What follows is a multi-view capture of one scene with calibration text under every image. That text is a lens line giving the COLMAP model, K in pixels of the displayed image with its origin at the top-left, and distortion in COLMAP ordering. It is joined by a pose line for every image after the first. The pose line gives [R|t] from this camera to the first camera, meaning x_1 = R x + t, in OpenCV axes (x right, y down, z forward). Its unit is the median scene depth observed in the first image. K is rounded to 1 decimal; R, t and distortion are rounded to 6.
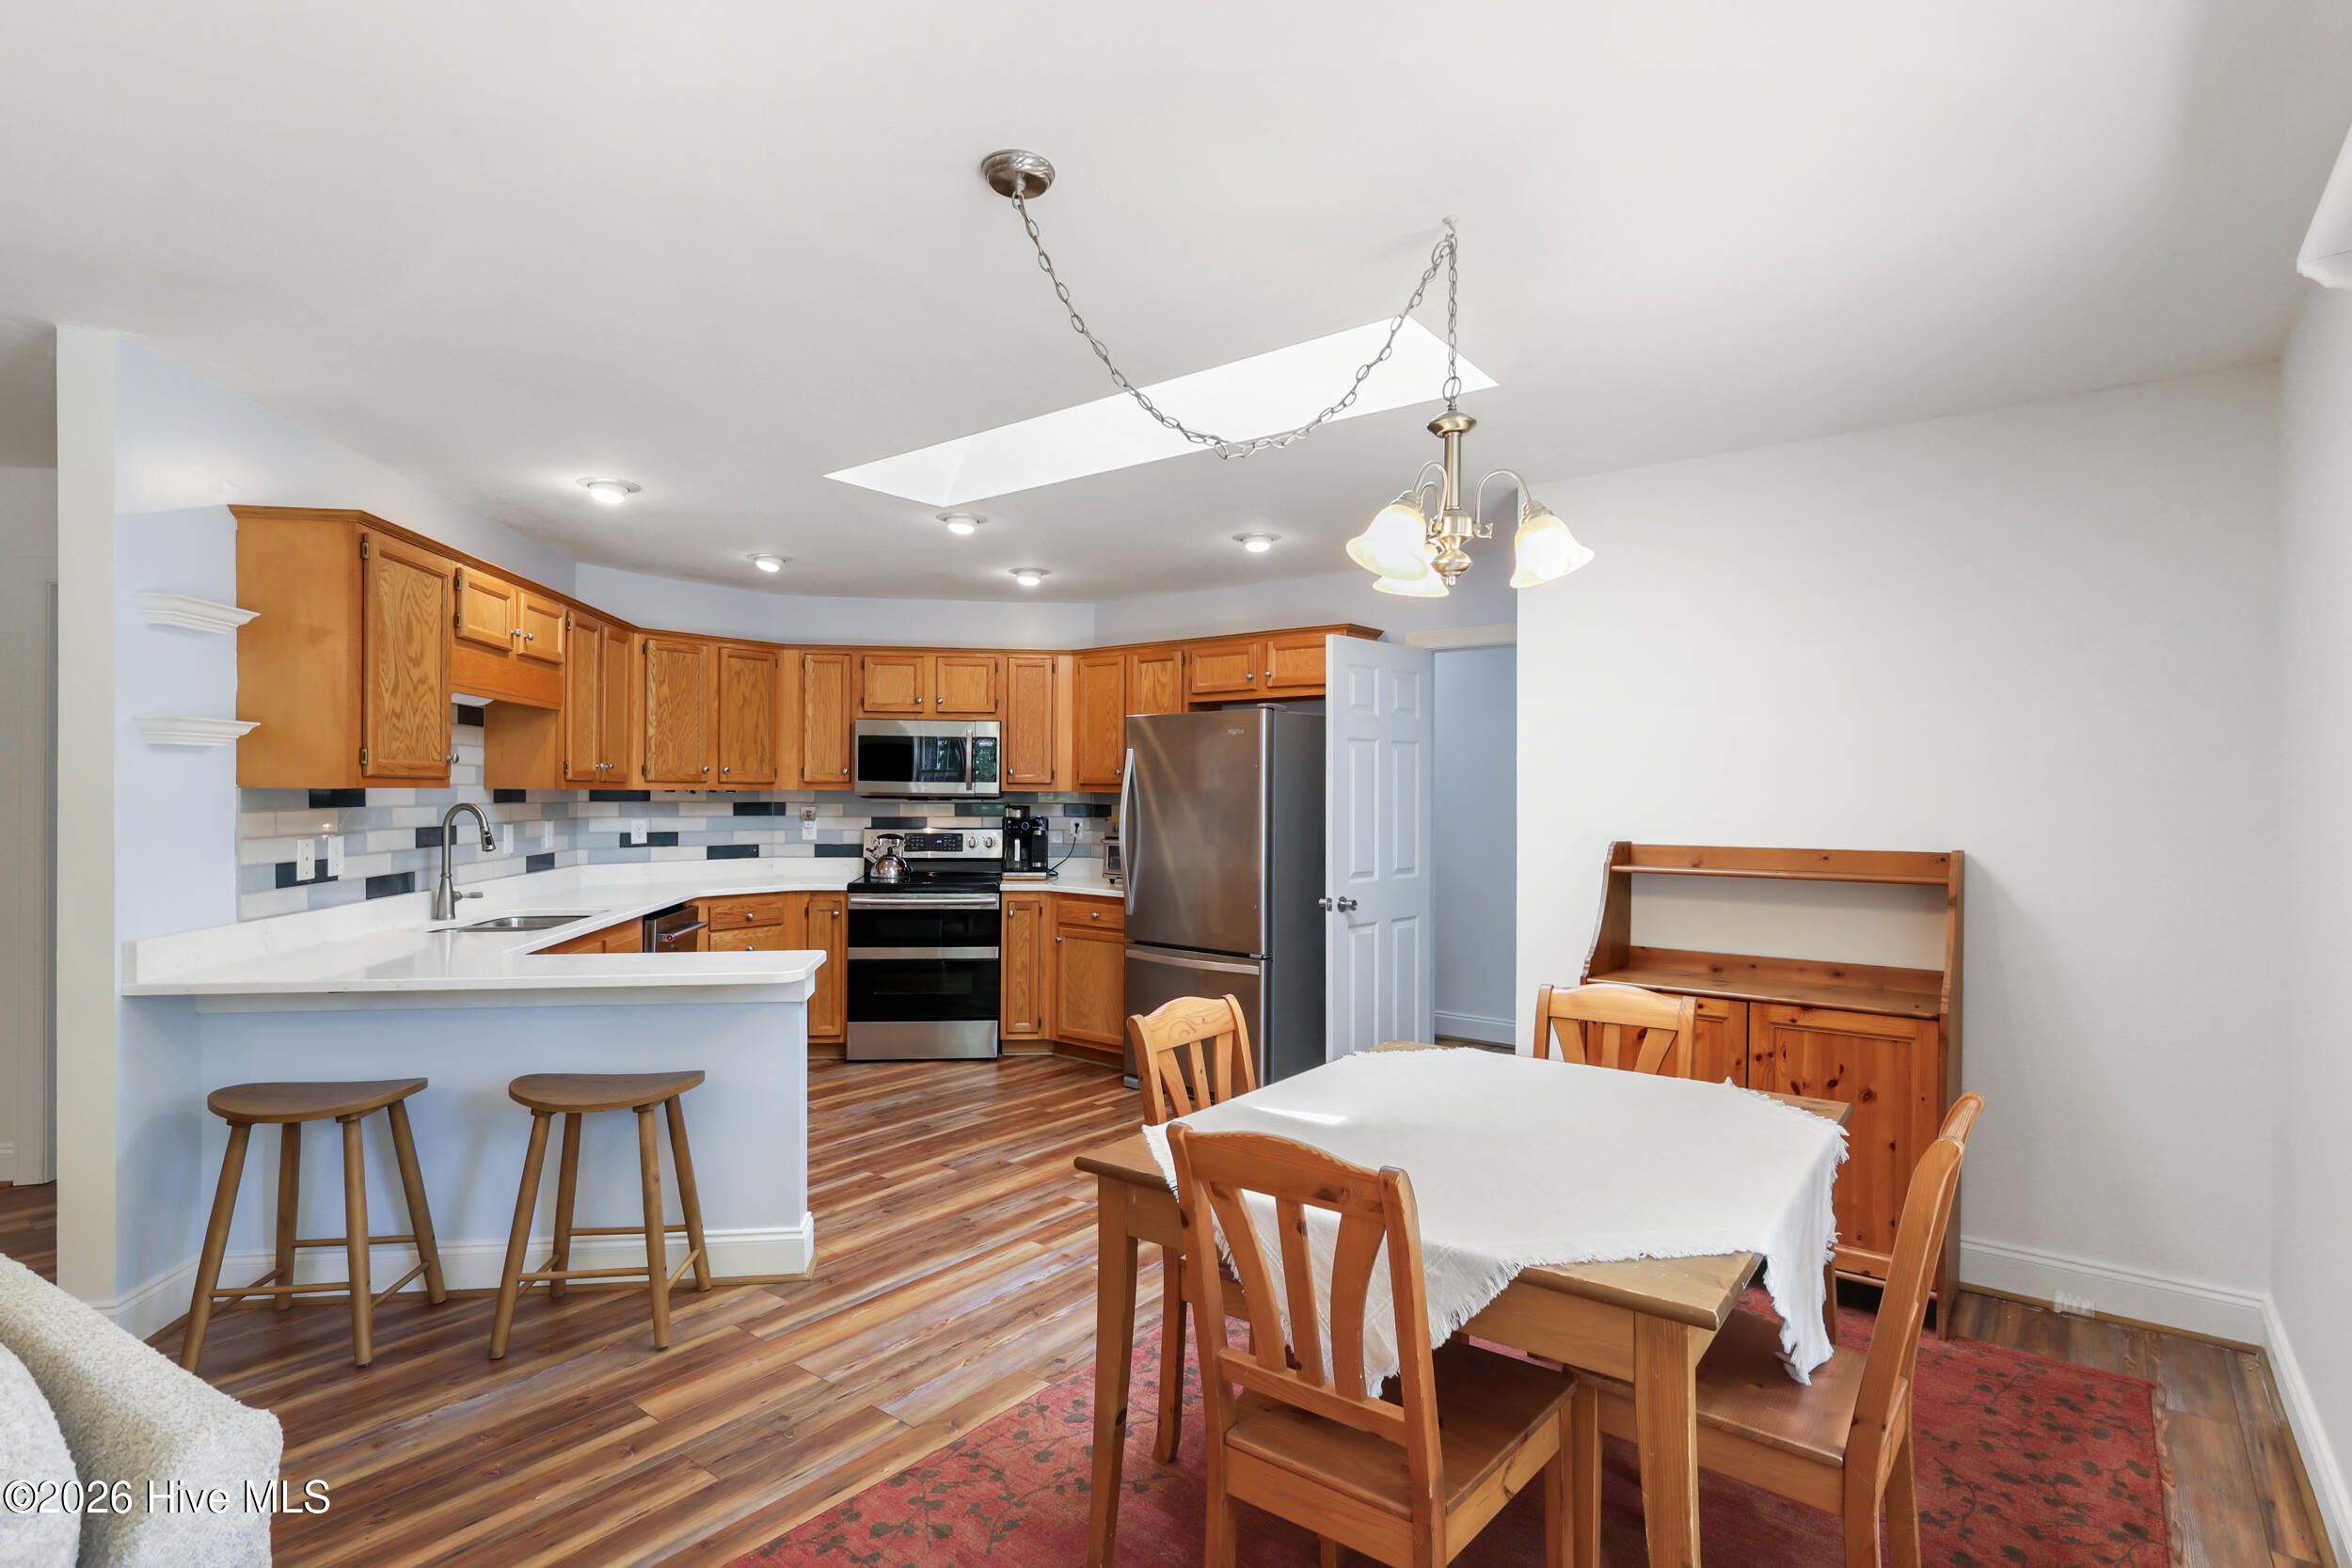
lens RADIAL K [[1159.1, 0, 1183.7], [0, 1159.1, 797.3], [0, 0, 1]] dist [-0.000088, -0.000538]
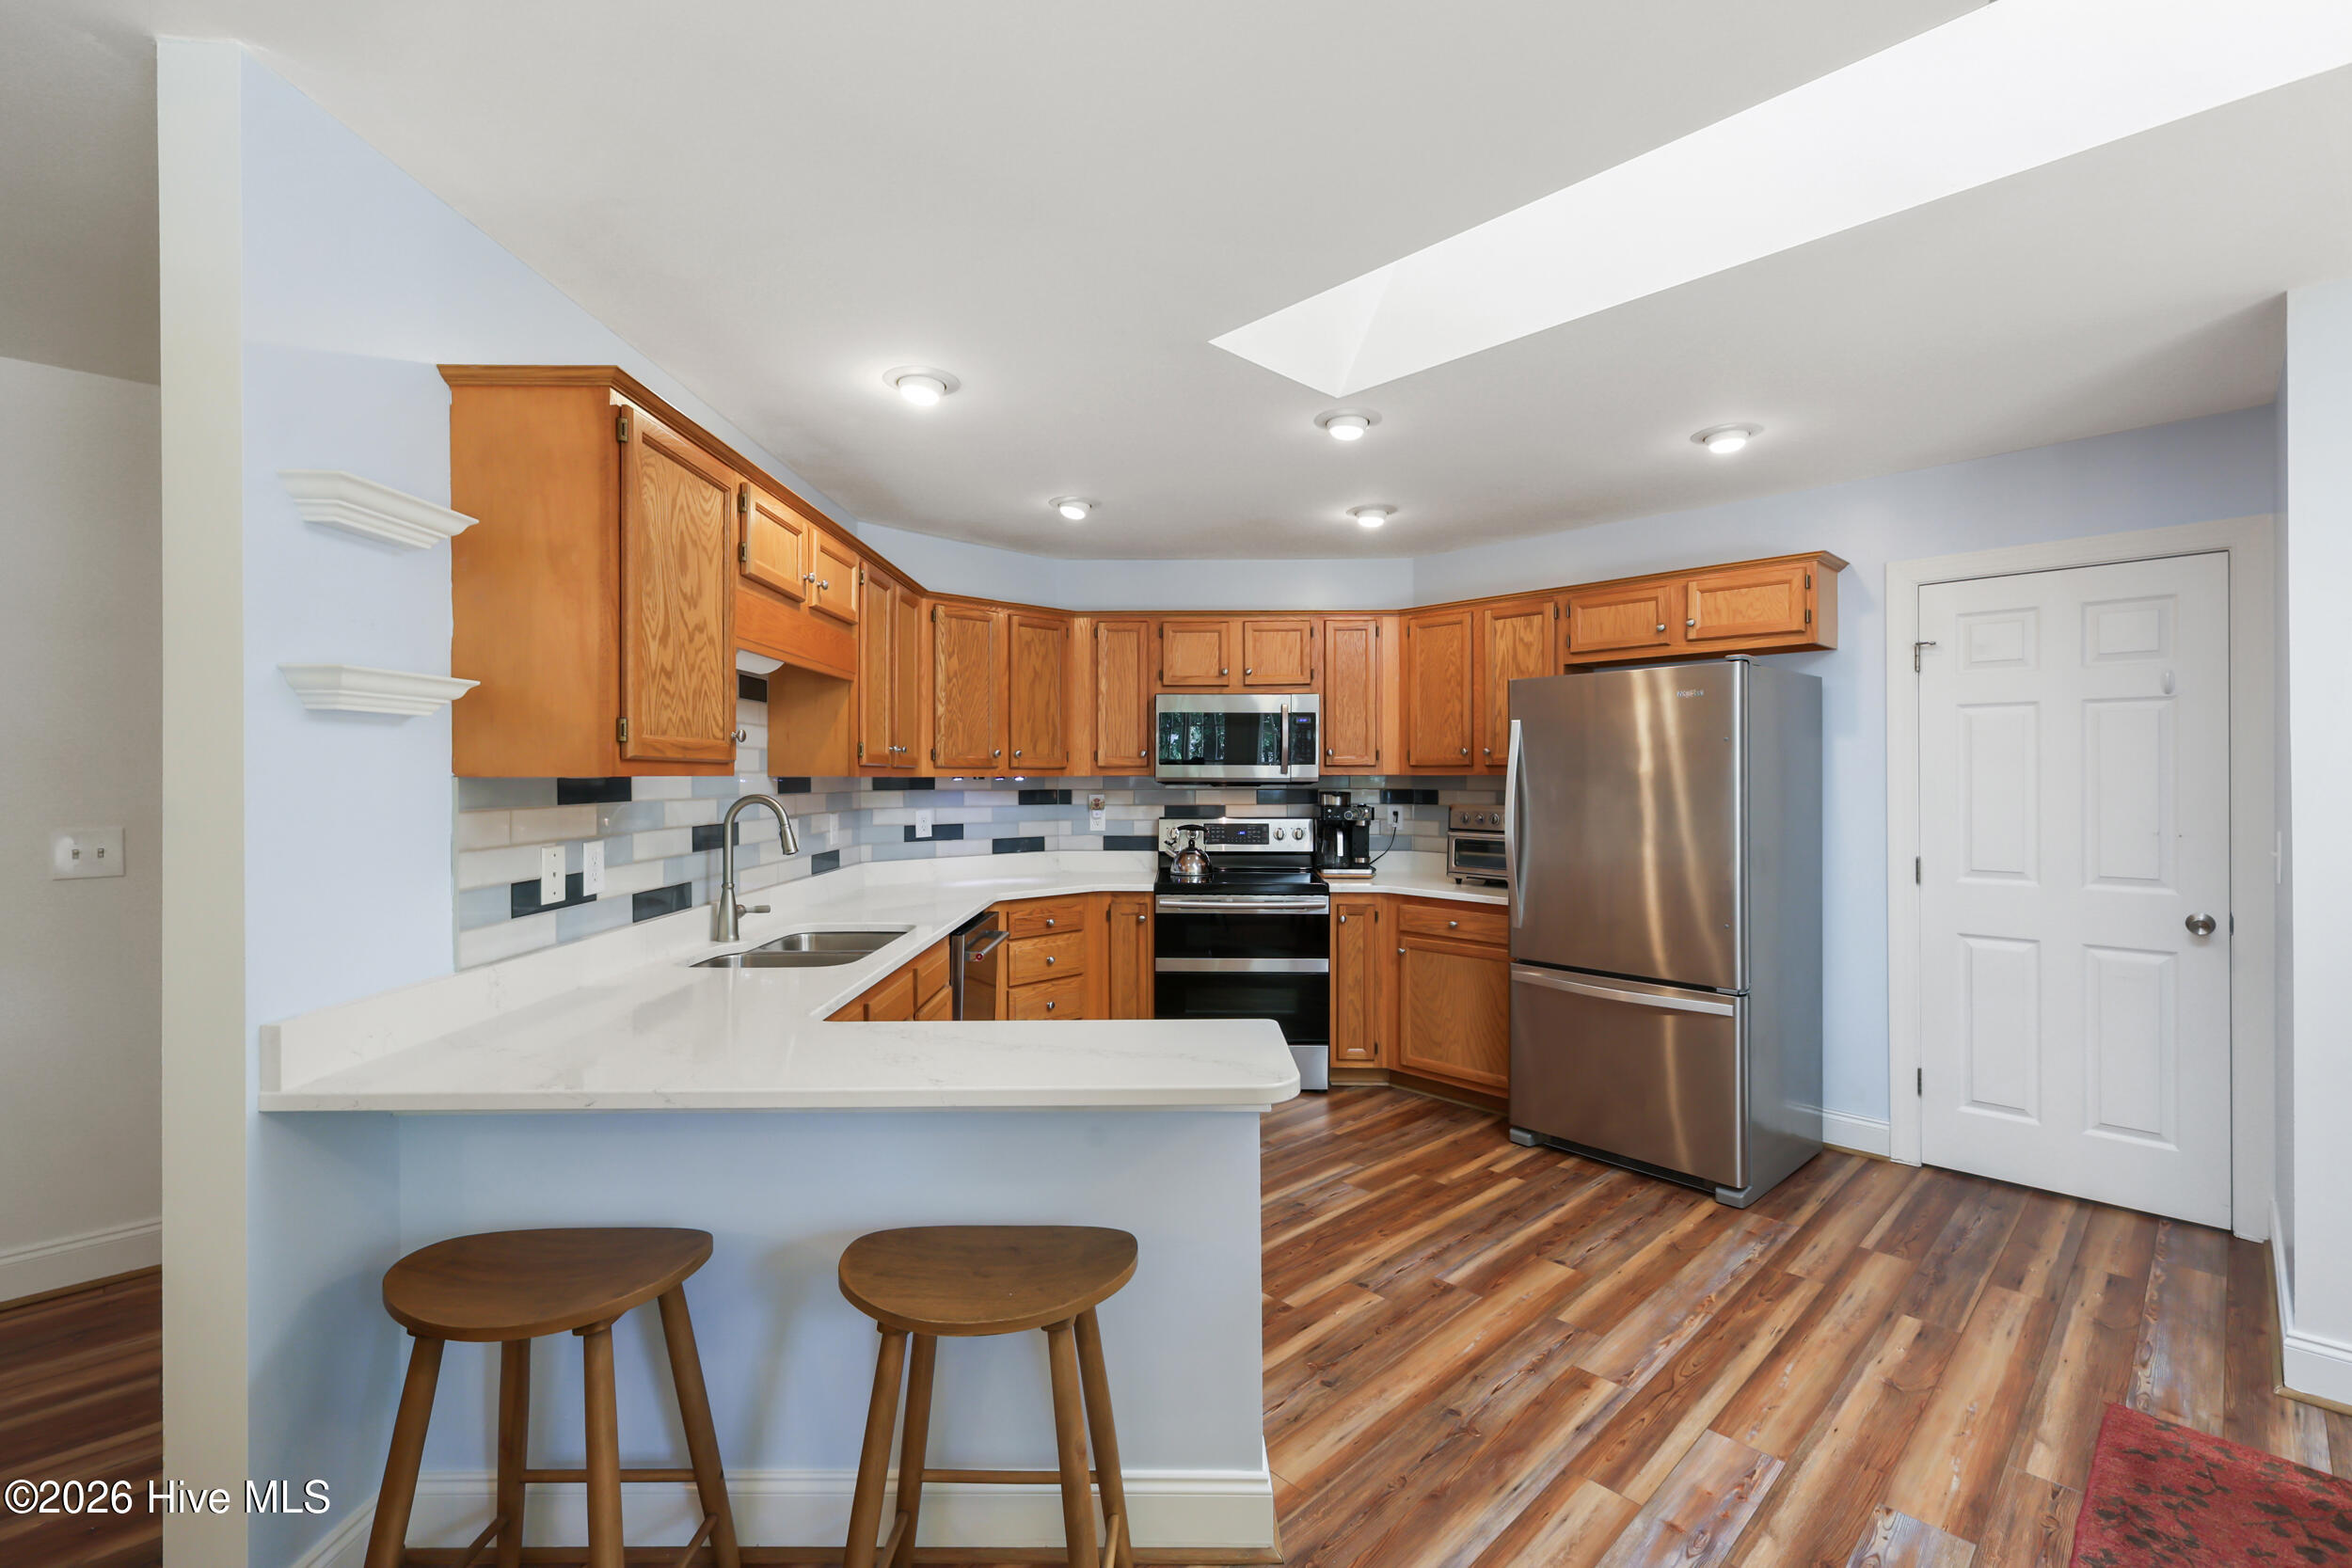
lens RADIAL K [[1018.9, 0, 1179.4], [0, 1018.9, 776.5], [0, 0, 1]] dist [0.000246, 0.000922]
pose [[0.990396, -0.008547, -0.137993, -0.207808], [0.007897, 0.999955, -0.005260, -0.001356], [0.138032, 0.004120, 0.990419, 0.312833]]
